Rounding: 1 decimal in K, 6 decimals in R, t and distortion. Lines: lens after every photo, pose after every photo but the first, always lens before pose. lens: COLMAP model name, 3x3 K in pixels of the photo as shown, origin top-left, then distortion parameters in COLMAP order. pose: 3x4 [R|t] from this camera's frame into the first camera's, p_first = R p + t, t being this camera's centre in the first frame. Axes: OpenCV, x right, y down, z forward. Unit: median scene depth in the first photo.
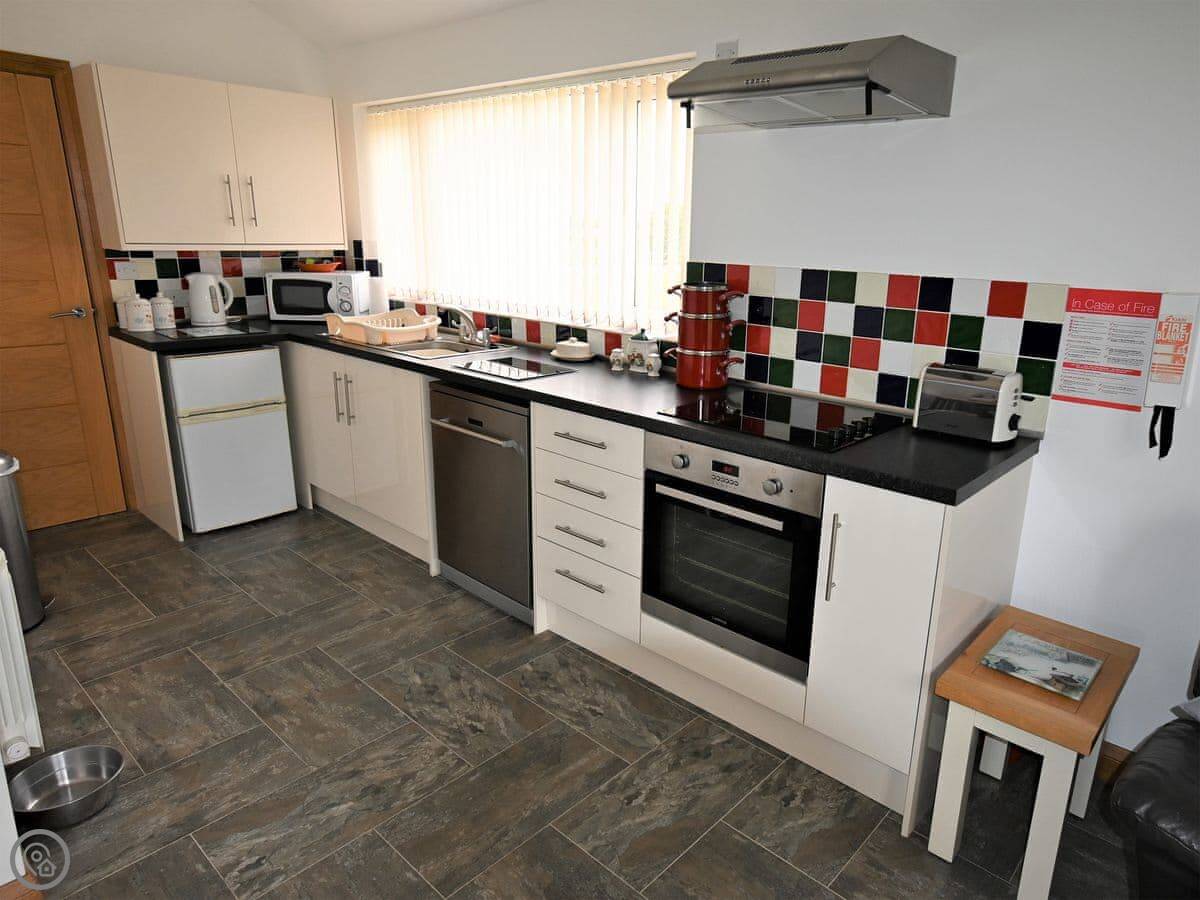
lens RADIAL K [[762.3, 0, 669.5], [0, 762.3, 446.9], [0, 0, 1]] dist [-0.004828, 0.006902]
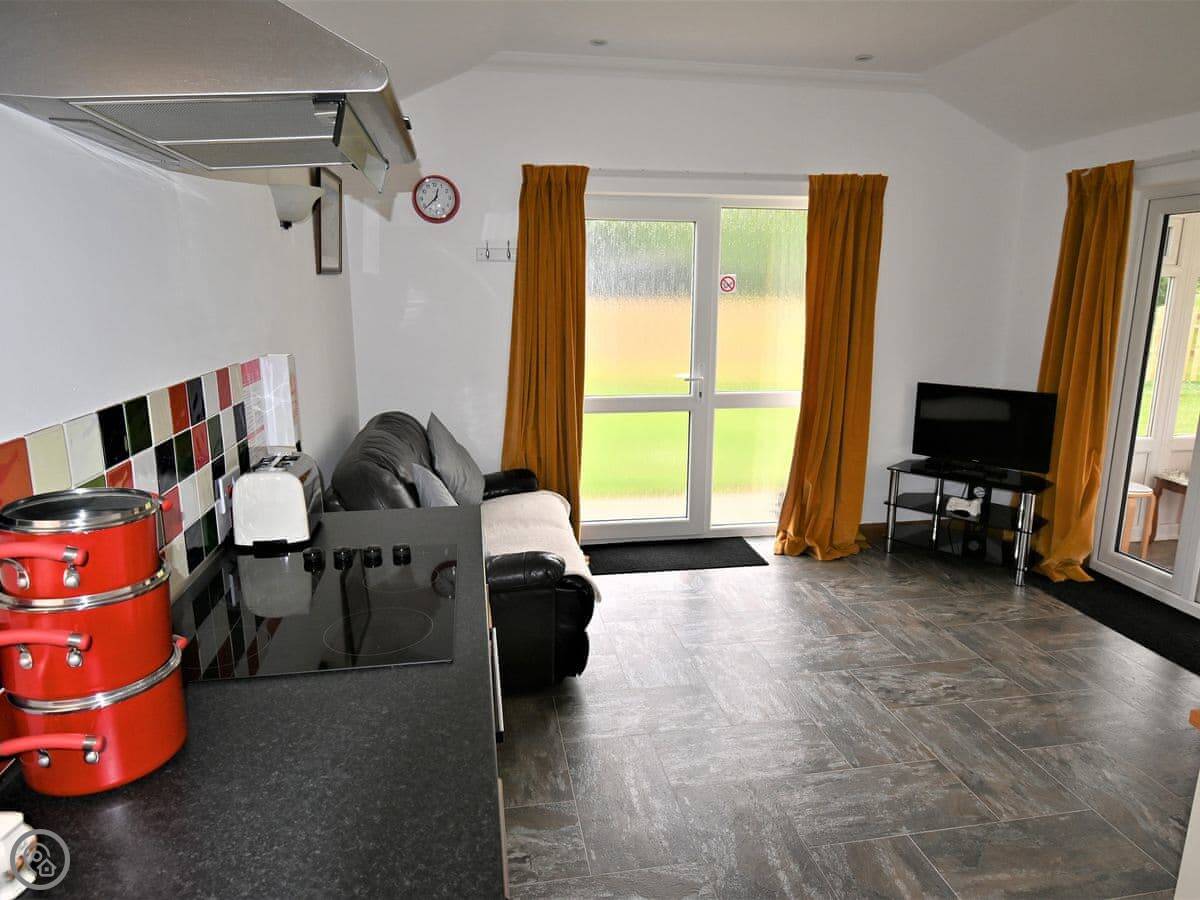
lens RADIAL K [[762.3, 0, 615.0], [0, 762.3, 439.9], [0, 0, 1]] dist [-0.004828, 0.006902]
pose [[-0.786497, -0.154048, 0.598073, -0.433560], [0.140807, 0.898160, 0.416511, -0.421545], [-0.601328, 0.411798, -0.684710, 1.283690]]
